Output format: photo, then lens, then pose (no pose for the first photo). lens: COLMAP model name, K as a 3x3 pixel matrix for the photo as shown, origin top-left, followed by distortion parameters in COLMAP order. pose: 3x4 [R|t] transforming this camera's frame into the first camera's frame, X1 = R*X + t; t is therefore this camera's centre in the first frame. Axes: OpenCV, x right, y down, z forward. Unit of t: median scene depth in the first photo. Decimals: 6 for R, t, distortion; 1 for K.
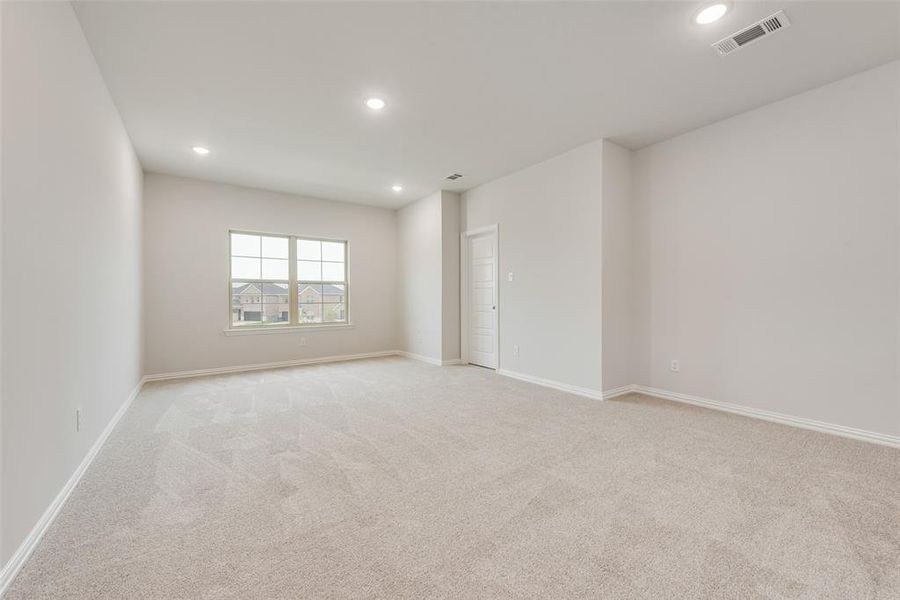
lens RADIAL K [[355.2, 0, 448.5], [0, 355.2, 298.7], [0, 0, 1]] dist [-0.001298, -0.000333]
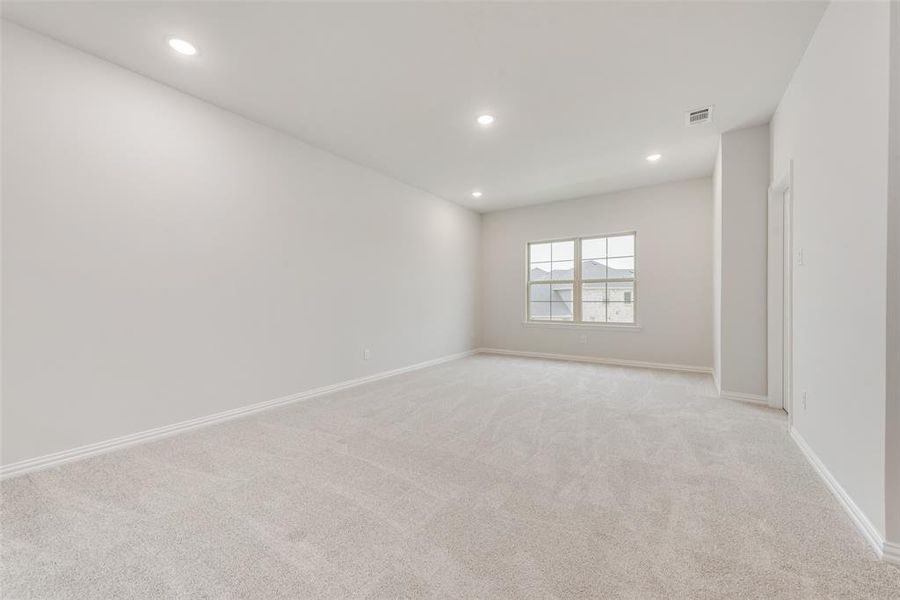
lens RADIAL K [[355.2, 0, 451.7], [0, 355.2, 302.9], [0, 0, 1]] dist [-0.001298, -0.000333]
pose [[0.312802, 0.012731, -0.949733, 0.447435], [0.003085, 0.999891, 0.014420, 0.000157], [0.949813, -0.007441, 0.312729, 0.316322]]
